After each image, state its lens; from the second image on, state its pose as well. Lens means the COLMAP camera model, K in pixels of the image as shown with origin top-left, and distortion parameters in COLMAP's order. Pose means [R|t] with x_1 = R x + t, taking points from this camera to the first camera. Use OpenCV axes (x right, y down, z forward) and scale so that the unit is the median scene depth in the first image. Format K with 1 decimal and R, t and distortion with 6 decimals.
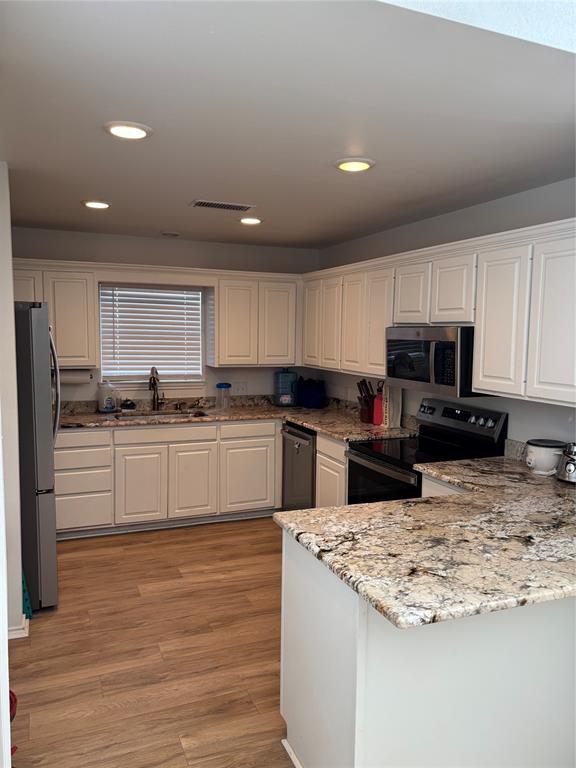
lens RADIAL K [[582.6, 0, 286.3], [0, 582.6, 381.8], [0, 0, 1]] dist [0.056579, -0.051345]
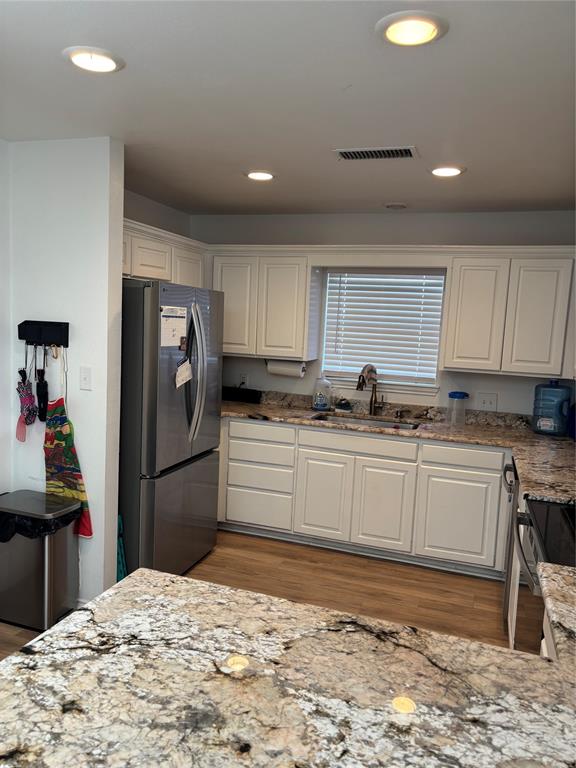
lens RADIAL K [[582.6, 0, 288.1], [0, 582.6, 383.6], [0, 0, 1]] dist [0.056579, -0.051345]
pose [[0.744872, 0.091955, -0.660841, 0.277689], [-0.094770, 0.994997, 0.031632, -0.014097], [0.660443, 0.039066, 0.749859, 0.301864]]
